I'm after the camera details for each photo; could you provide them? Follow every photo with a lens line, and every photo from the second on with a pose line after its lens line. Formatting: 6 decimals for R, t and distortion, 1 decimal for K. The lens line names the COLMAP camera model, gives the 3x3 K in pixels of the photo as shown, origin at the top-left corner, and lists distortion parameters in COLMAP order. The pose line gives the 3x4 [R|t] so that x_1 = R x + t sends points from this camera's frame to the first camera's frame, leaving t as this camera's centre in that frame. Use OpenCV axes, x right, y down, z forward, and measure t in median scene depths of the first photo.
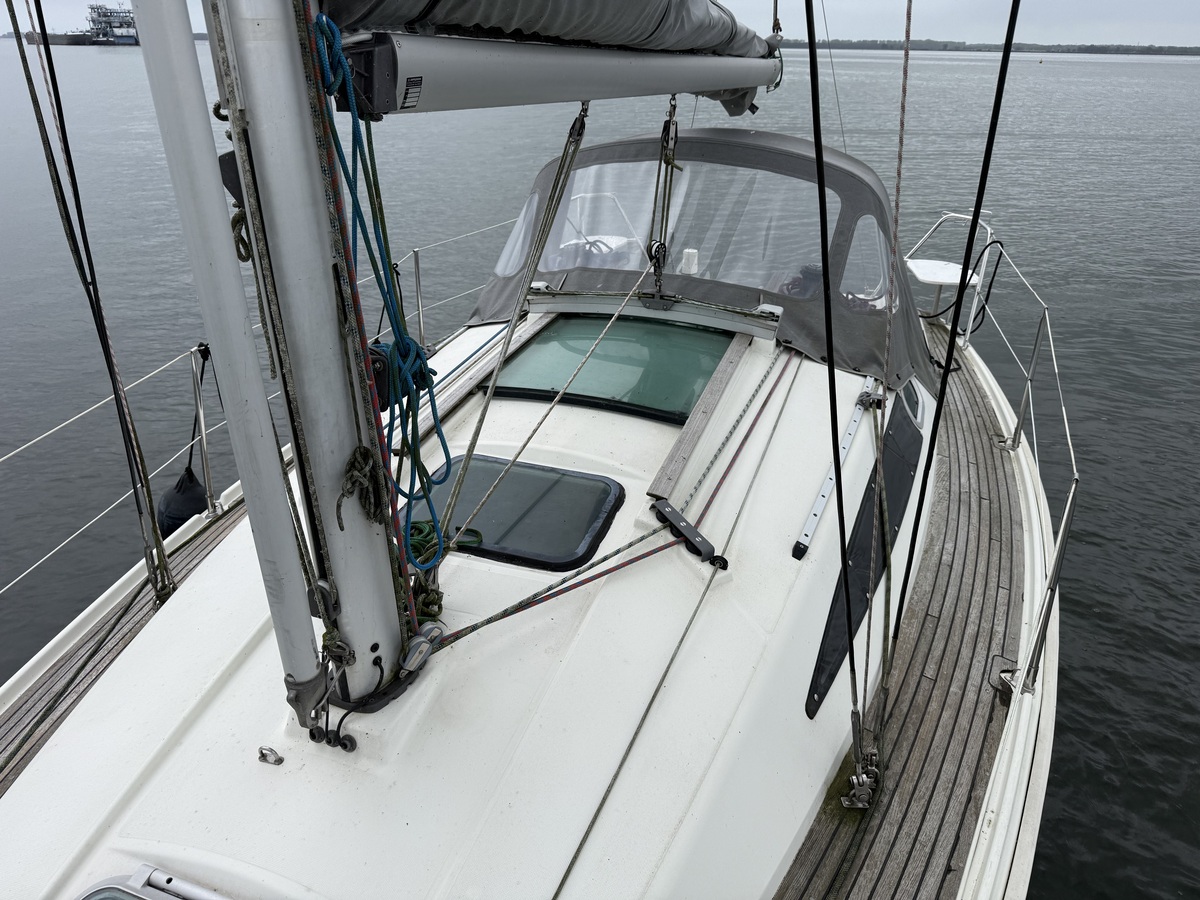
lens RADIAL K [[854.2, 0, 590.8], [0, 854.2, 450.0], [0, 0, 1]] dist [0.138115, -0.224648]
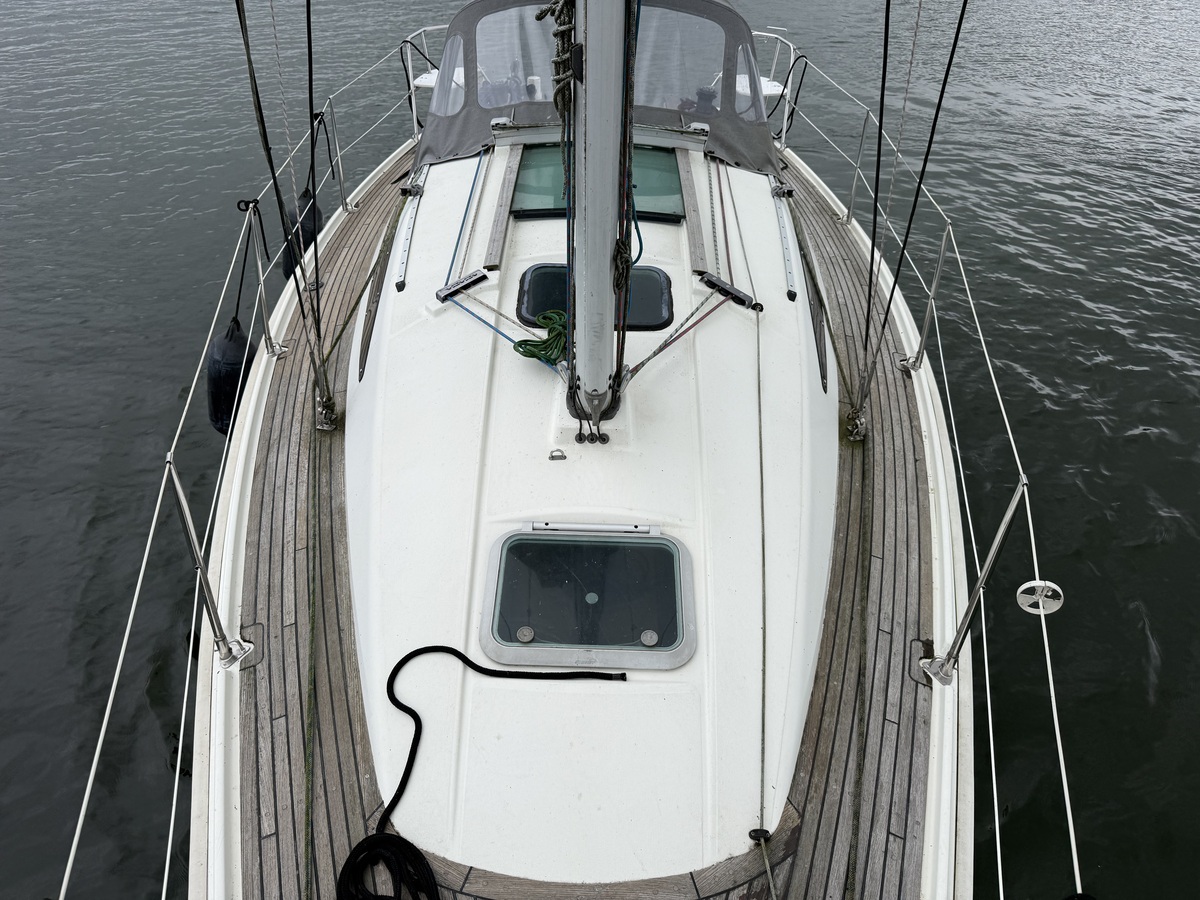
lens RADIAL K [[834.1, 0, 600.0], [0, 834.1, 450.0], [0, 0, 1]] dist [0.133637, -0.206348]
pose [[0.948346, -0.180439, 0.260925, -0.359698], [0.127142, 0.969724, 0.208497, 0.021346], [-0.290646, -0.164553, 0.942575, -0.226347]]
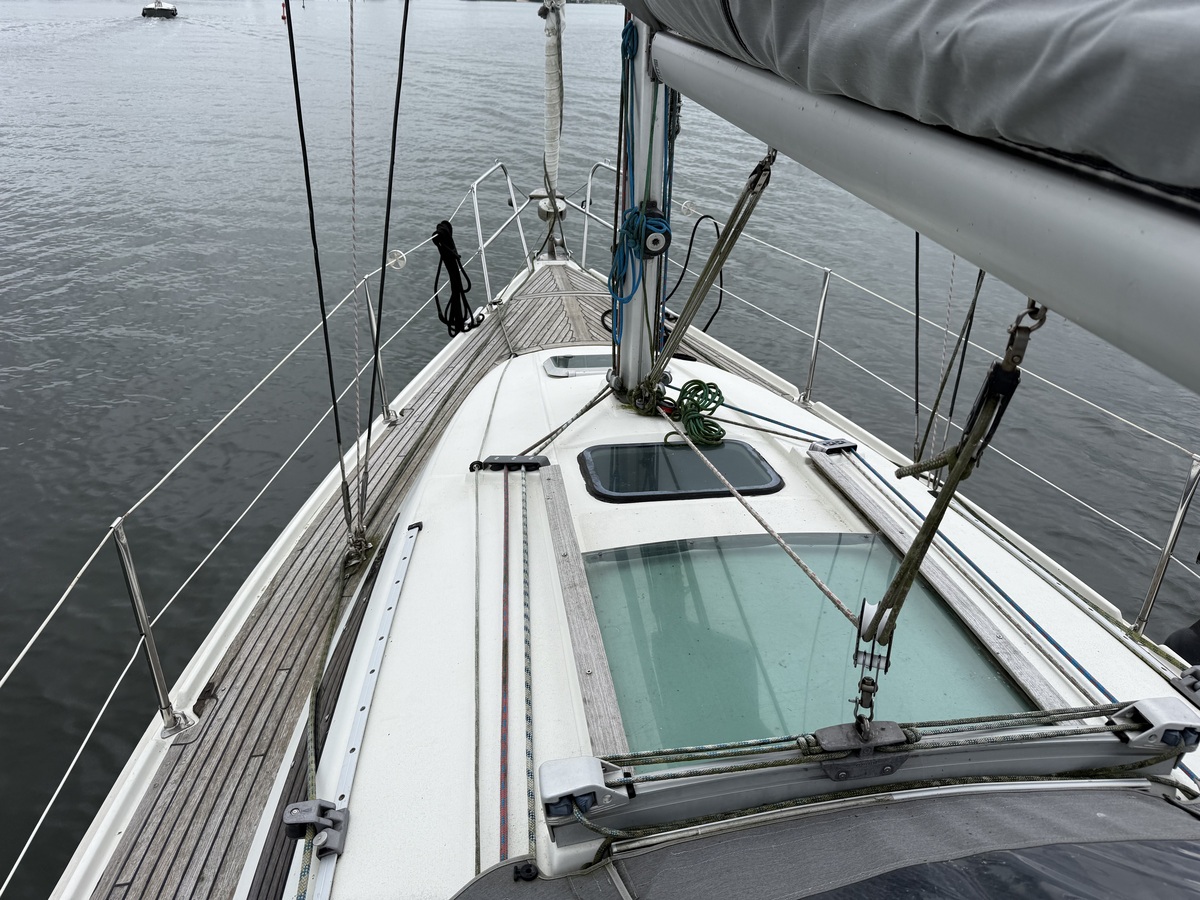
lens RADIAL K [[834.1, 0, 600.0], [0, 834.1, 450.0], [0, 0, 1]] dist [0.133637, -0.206348]
pose [[-0.879324, 0.189272, -0.436996, 0.343712], [-0.228930, 0.636641, 0.736396, -0.544642], [0.417589, 0.747573, -0.516483, 1.128159]]
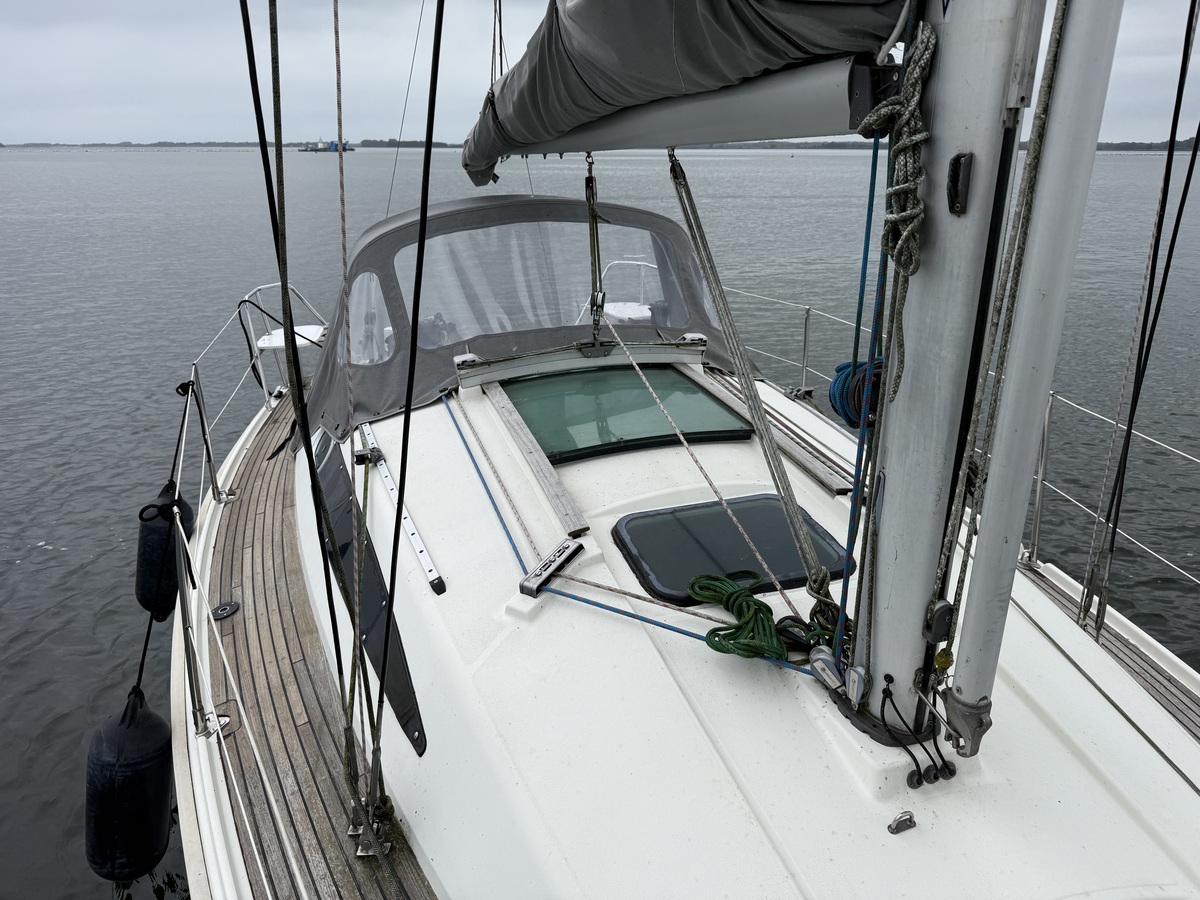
lens RADIAL K [[834.1, 0, 600.0], [0, 834.1, 450.0], [0, 0, 1]] dist [0.133637, -0.206348]
pose [[0.797815, -0.236989, 0.554371, -0.541911], [0.285917, 0.958253, -0.001829, -0.059043], [-0.530794, 0.159963, 0.832268, 0.200509]]
